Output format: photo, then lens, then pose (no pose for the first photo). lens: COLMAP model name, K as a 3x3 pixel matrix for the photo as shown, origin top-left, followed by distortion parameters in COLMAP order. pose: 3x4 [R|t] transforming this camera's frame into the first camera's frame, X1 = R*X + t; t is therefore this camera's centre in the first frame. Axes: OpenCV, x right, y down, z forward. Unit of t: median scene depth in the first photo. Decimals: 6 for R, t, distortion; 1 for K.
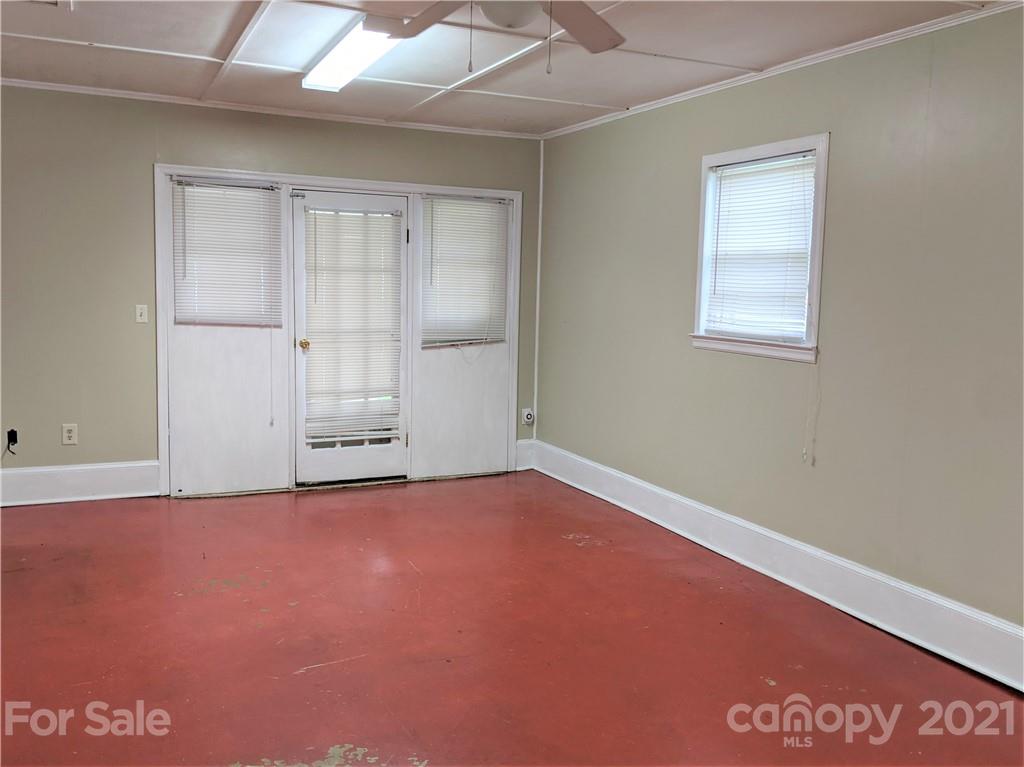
lens RADIAL K [[815.7, 0, 504.2], [0, 815.7, 378.2], [0, 0, 1]] dist [0.030508, -0.062031]
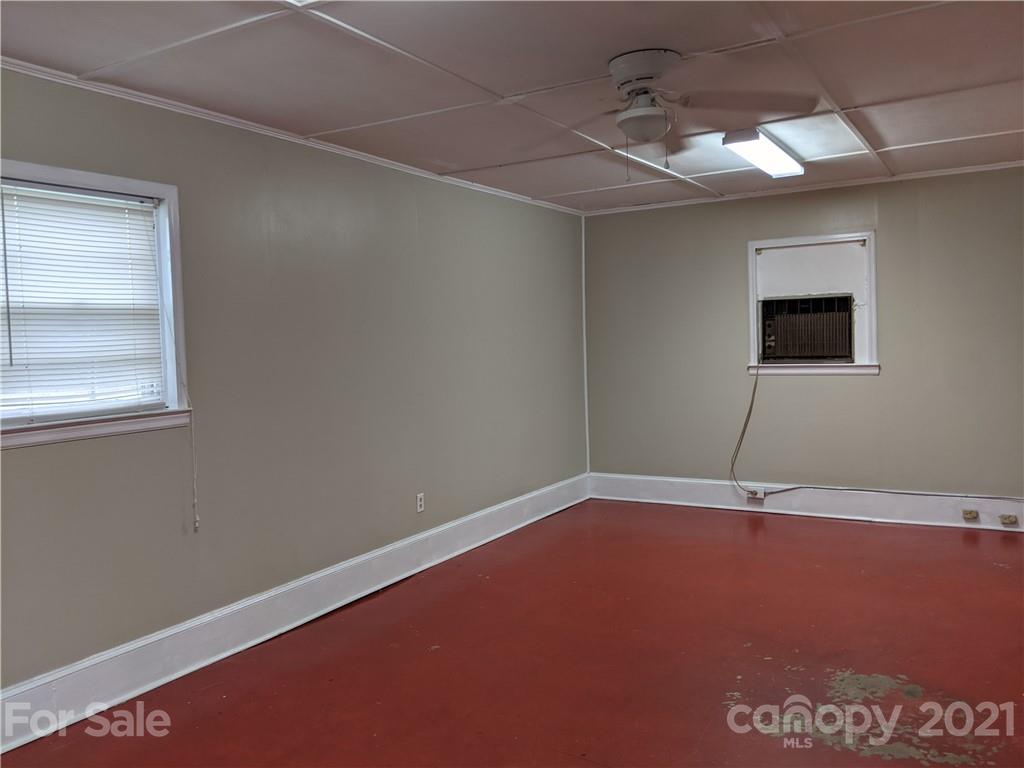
lens RADIAL K [[815.7, 0, 505.5], [0, 815.7, 388.1], [0, 0, 1]] dist [0.030508, -0.062031]
pose [[-0.556670, -0.066614, 0.828058, -0.588555], [0.111539, 0.981761, 0.153962, -0.160982], [-0.823212, 0.178067, -0.539087, 1.167307]]
